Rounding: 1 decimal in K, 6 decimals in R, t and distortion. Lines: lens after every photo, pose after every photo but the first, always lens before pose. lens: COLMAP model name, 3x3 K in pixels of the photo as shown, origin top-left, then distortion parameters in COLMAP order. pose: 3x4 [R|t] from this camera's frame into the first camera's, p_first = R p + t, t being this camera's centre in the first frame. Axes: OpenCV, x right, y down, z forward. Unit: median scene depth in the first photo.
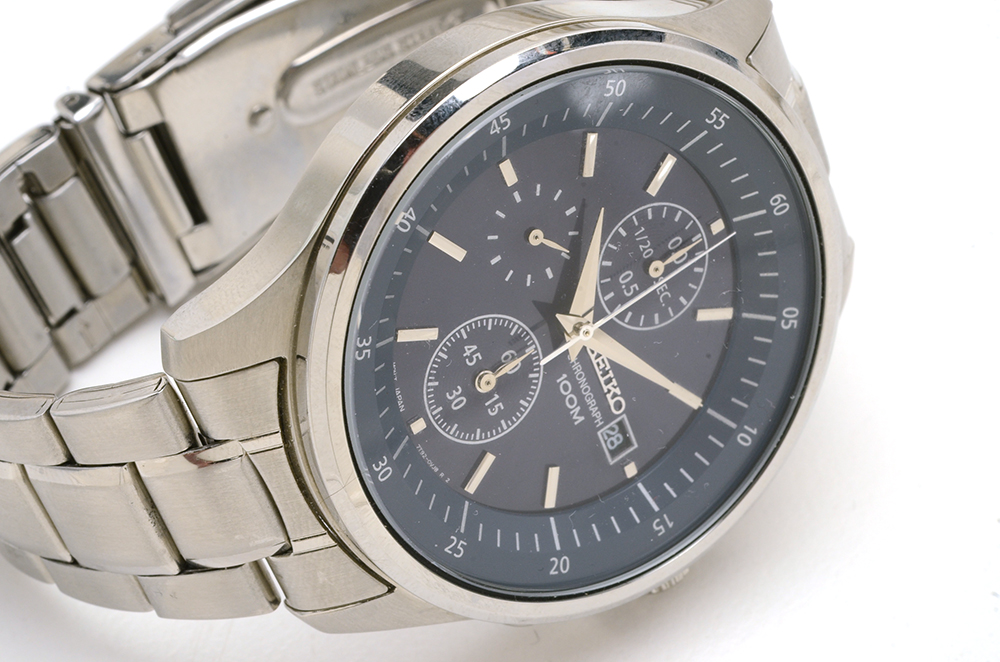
lens RADIAL K [[2569.4, 0, 500.0], [0, 2569.4, 331.0], [0, 0, 1]] dist [-0.051614, -0.076870]
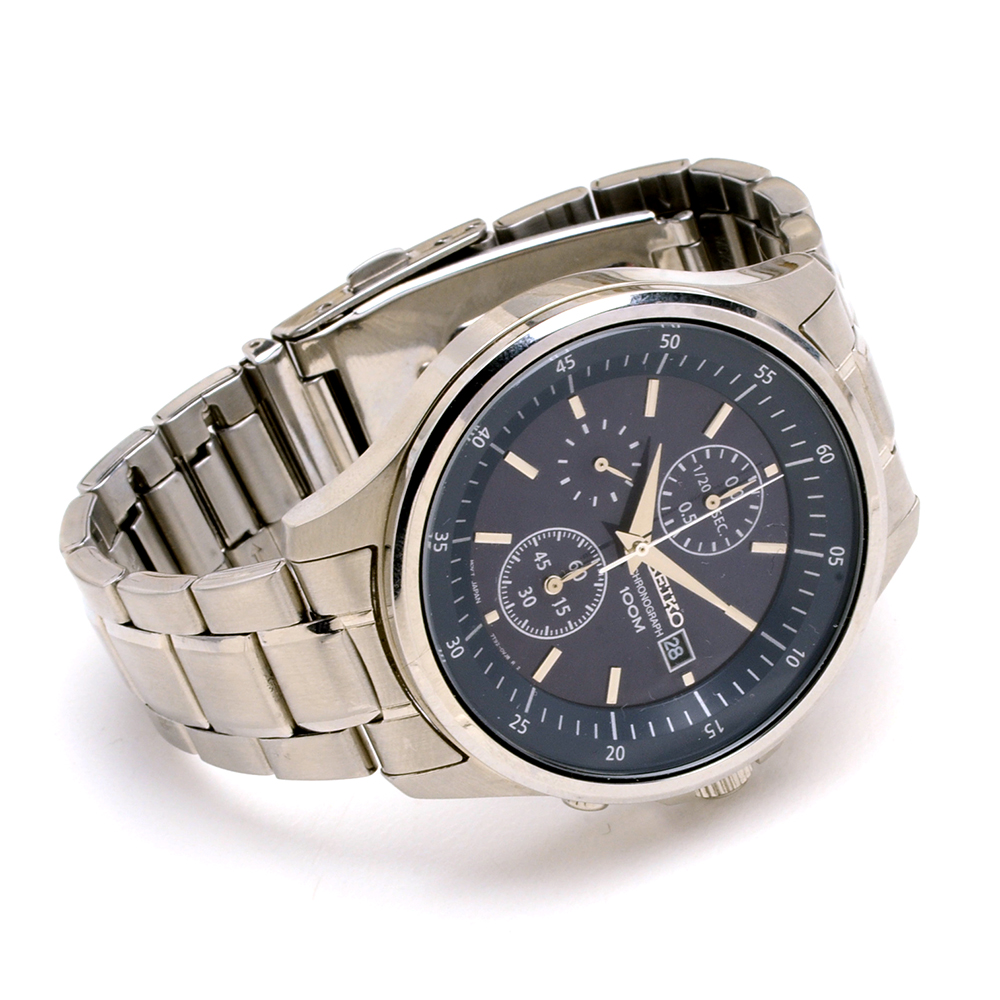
lens RADIAL K [[3368.8, 0, 500.0], [0, 3368.8, 500.0], [0, 0, 1]] dist [-0.043655, -1.200250]
pose [[0.986996, 0.057924, -0.149948, 0.194852], [-0.069653, 0.994809, -0.074185, 0.094928], [0.144872, 0.083665, 0.985907, -0.518618]]
